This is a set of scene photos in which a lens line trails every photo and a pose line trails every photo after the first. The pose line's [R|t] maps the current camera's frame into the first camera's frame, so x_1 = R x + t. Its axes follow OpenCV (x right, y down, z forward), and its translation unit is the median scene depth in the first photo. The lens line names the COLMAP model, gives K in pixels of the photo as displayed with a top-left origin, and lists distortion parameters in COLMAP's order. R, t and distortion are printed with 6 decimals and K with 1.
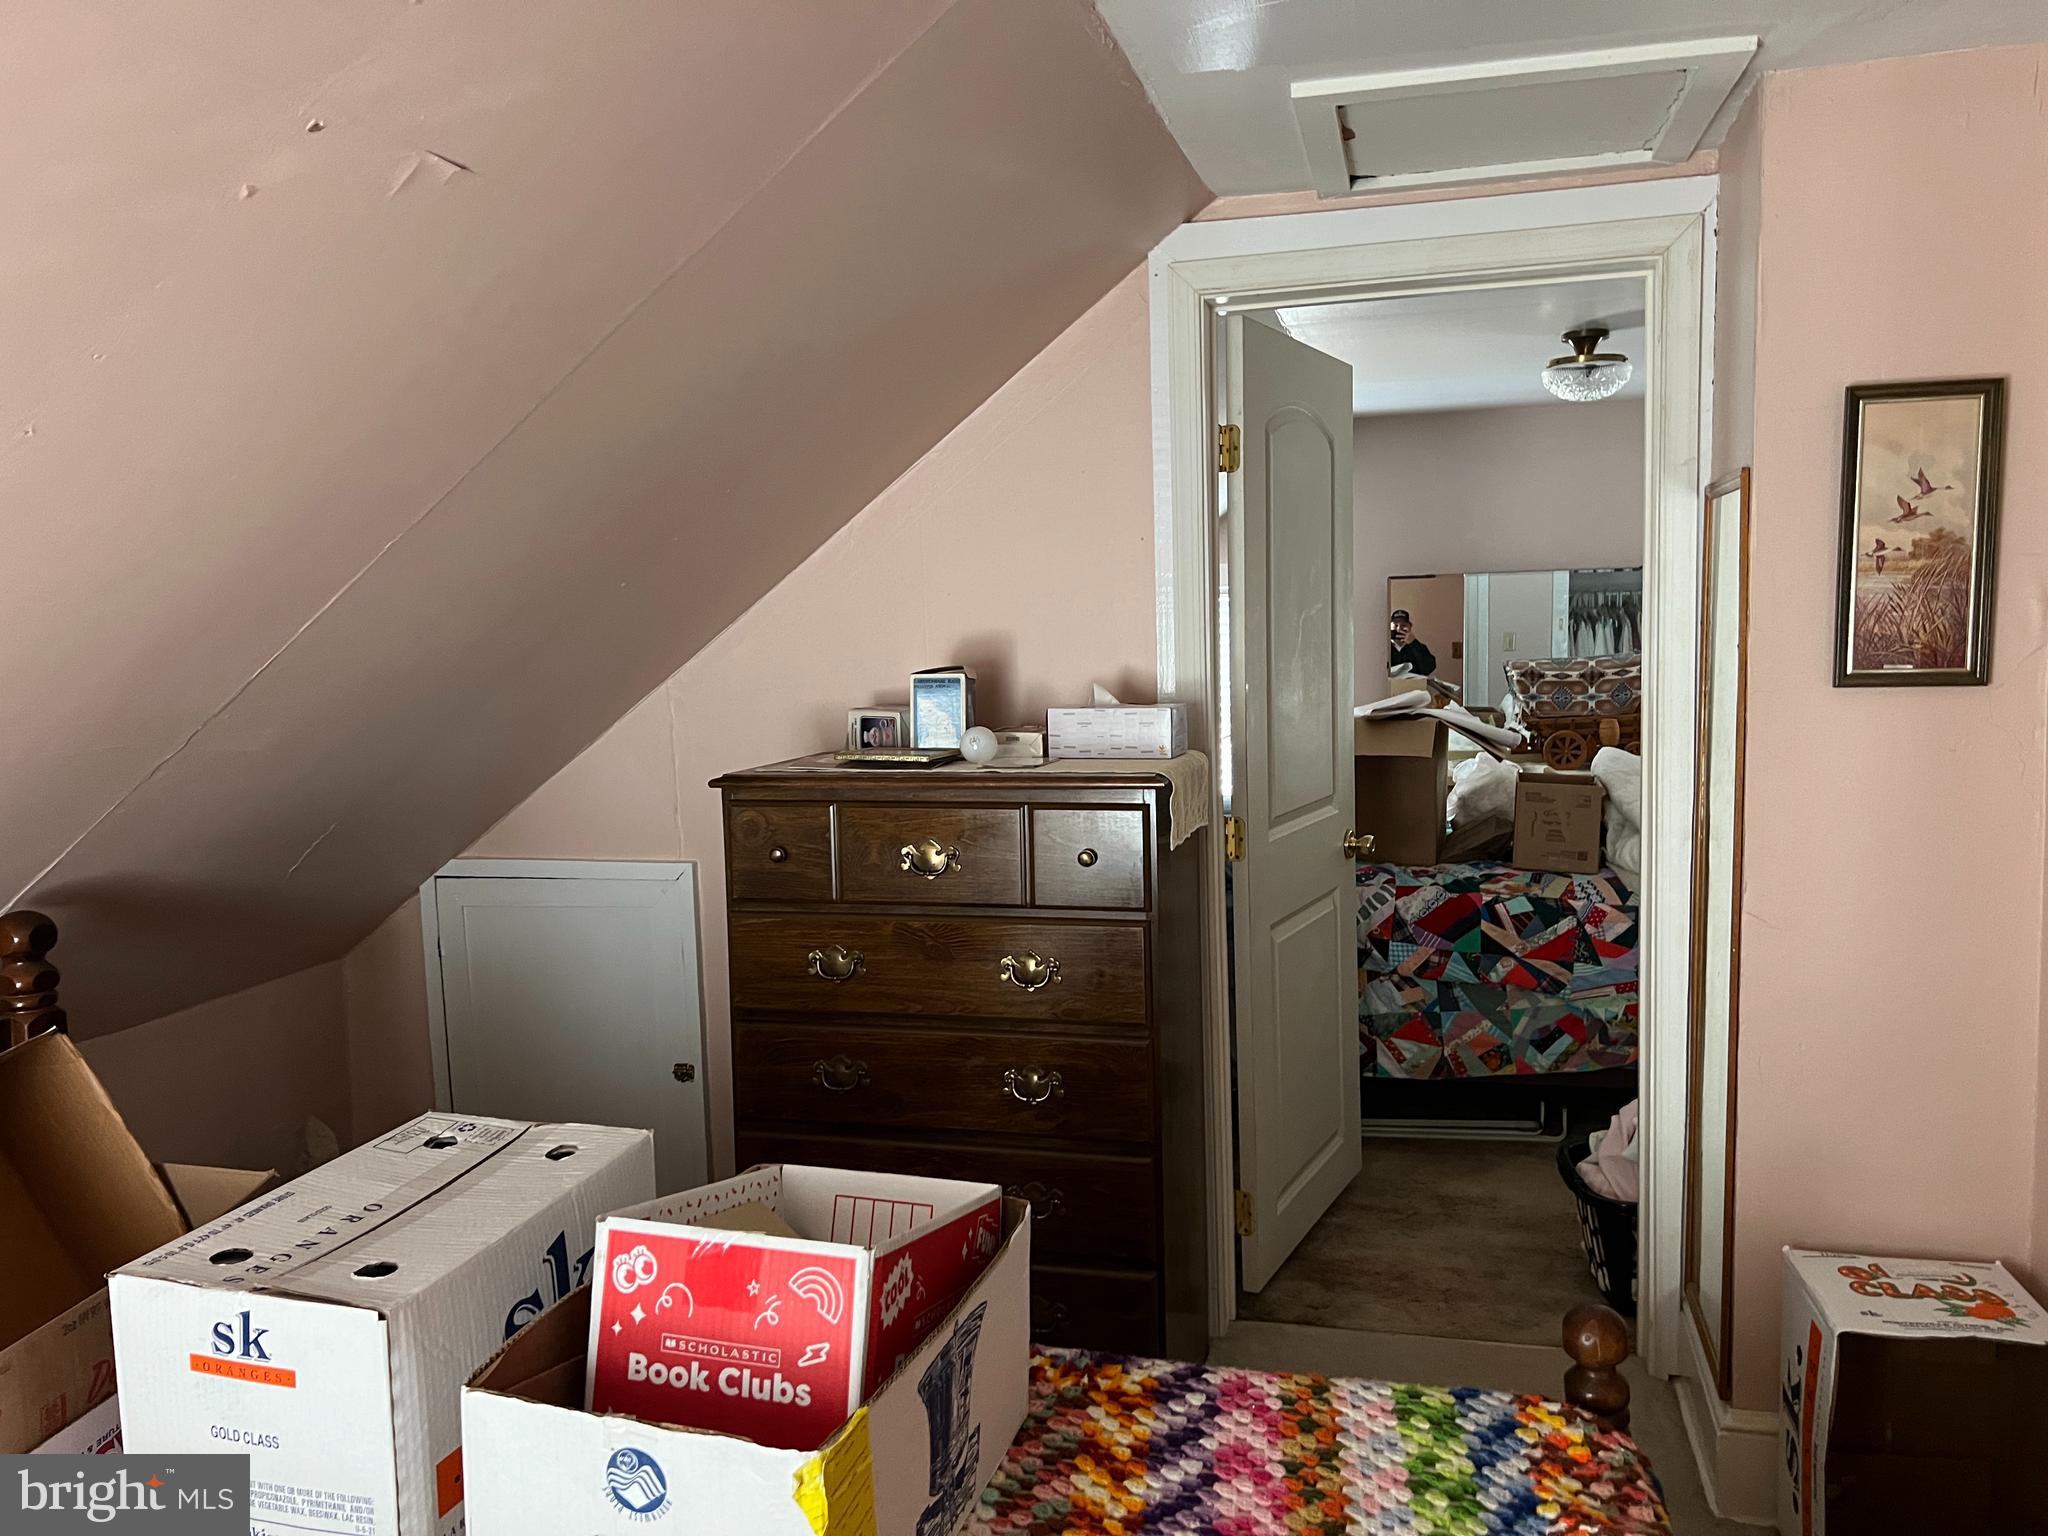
lens RADIAL K [[1539.3, 0, 1024.9], [0, 1539.3, 767.5], [0, 0, 1]] dist [0.075183, -0.084802]
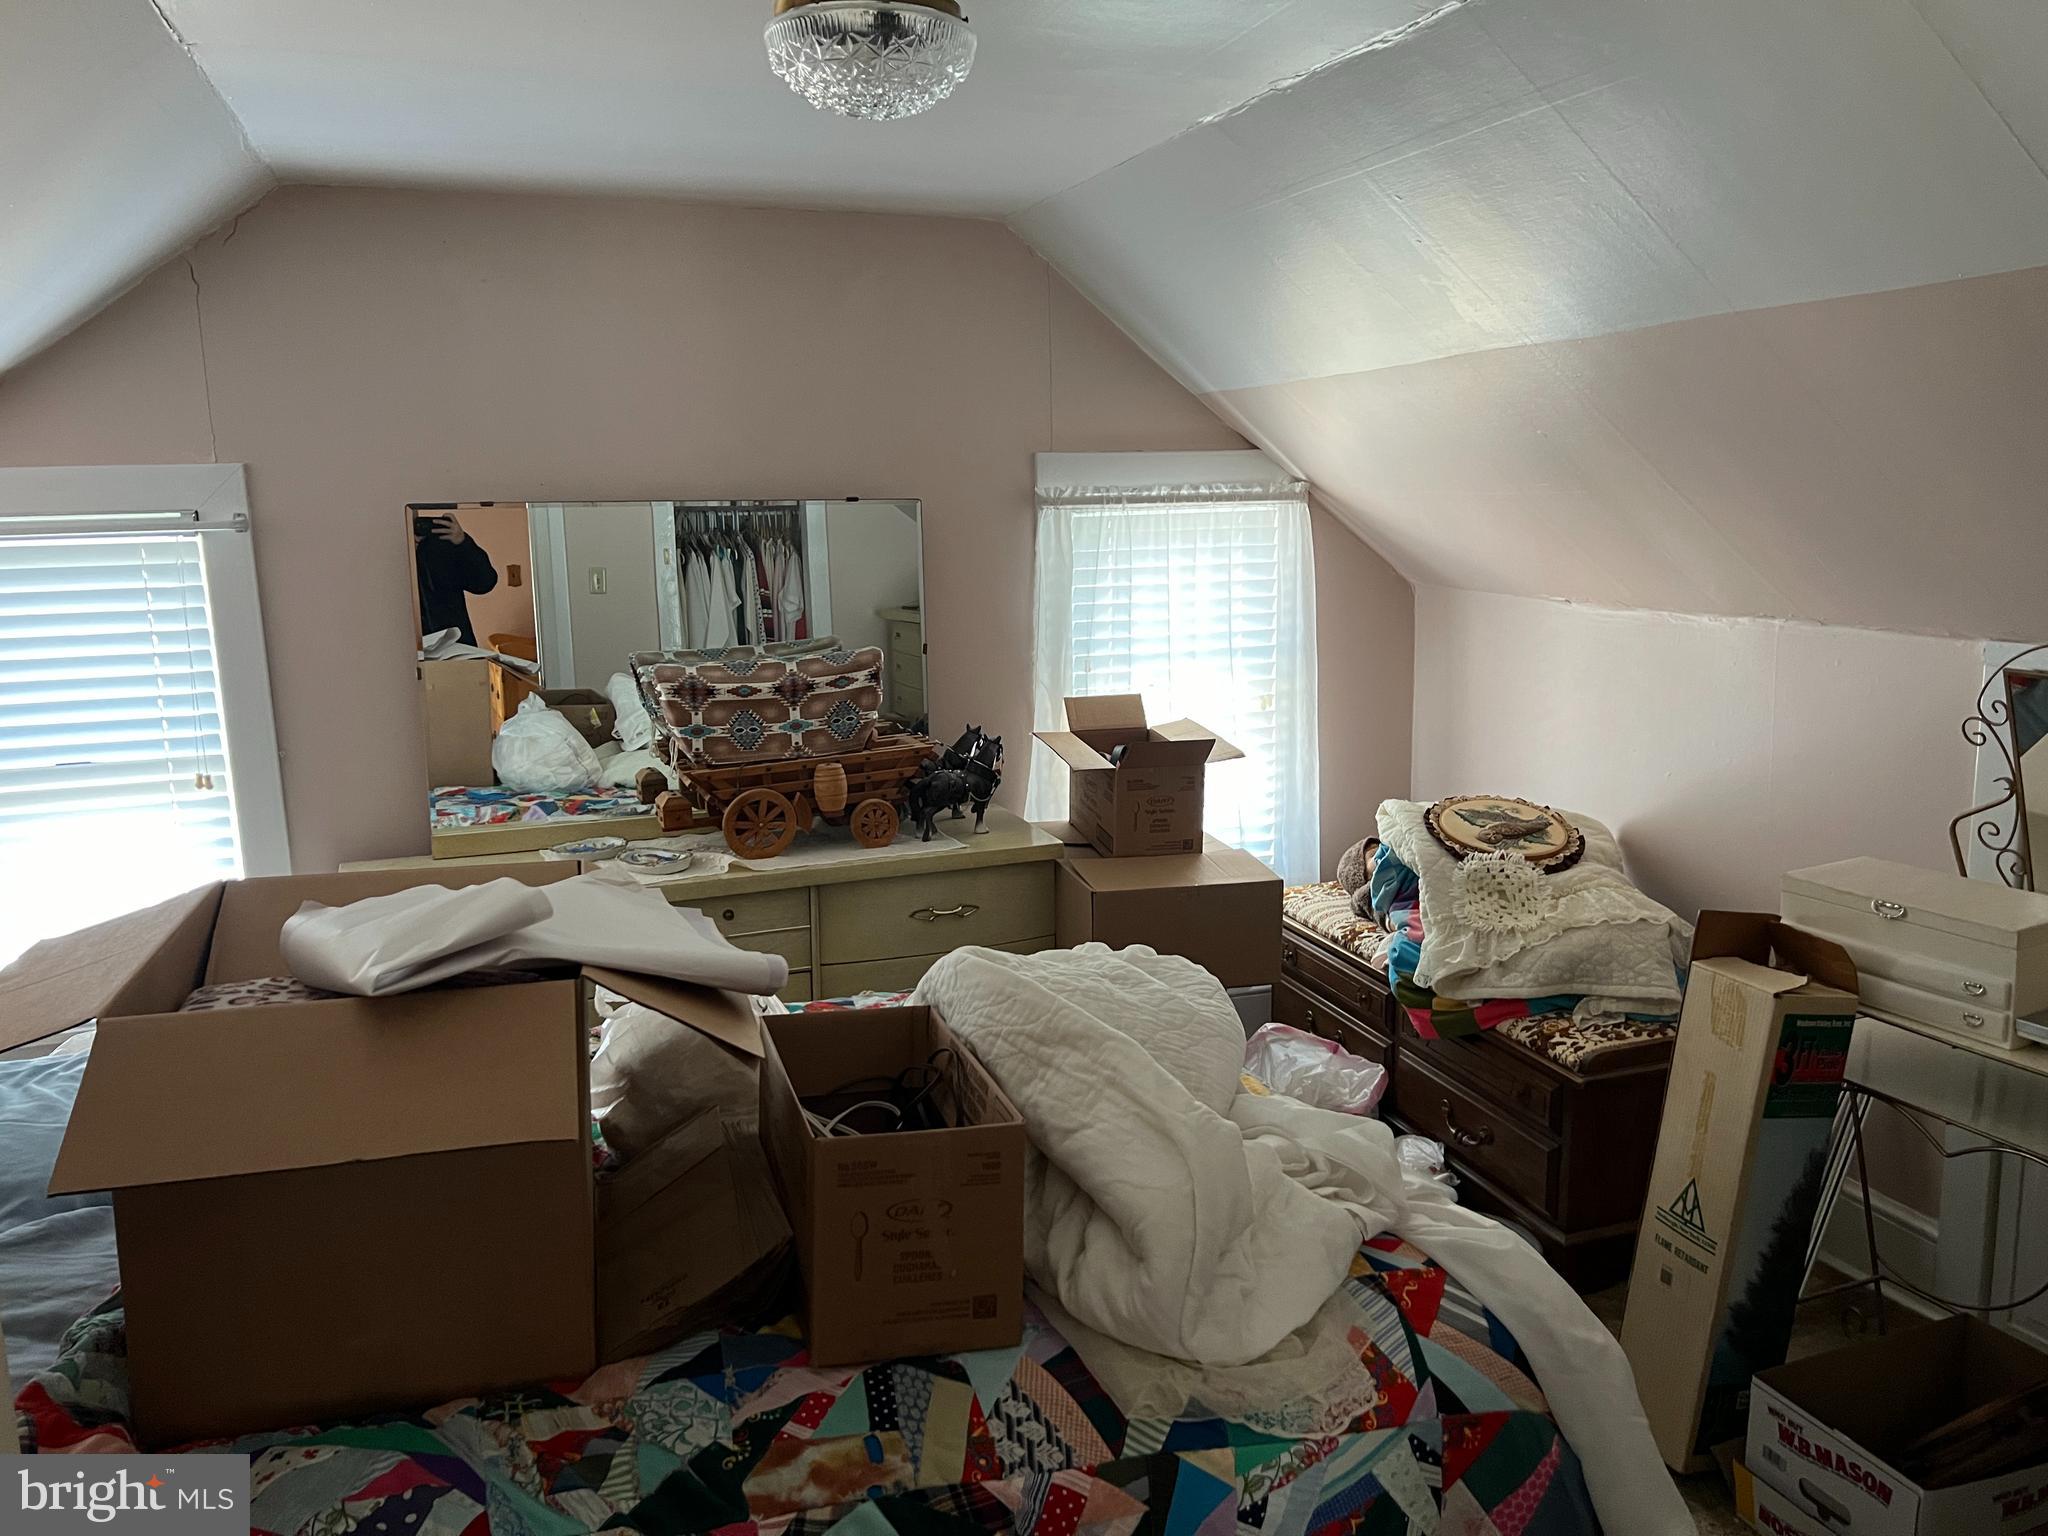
lens RADIAL K [[1539.3, 0, 1030.3], [0, 1539.3, 755.1], [0, 0, 1]] dist [0.075183, -0.084802]
pose [[0.824758, -0.081676, 0.559556, 0.116401], [0.046466, 0.995956, 0.076888, -0.074429], [-0.563573, -0.037413, 0.825218, 0.479248]]
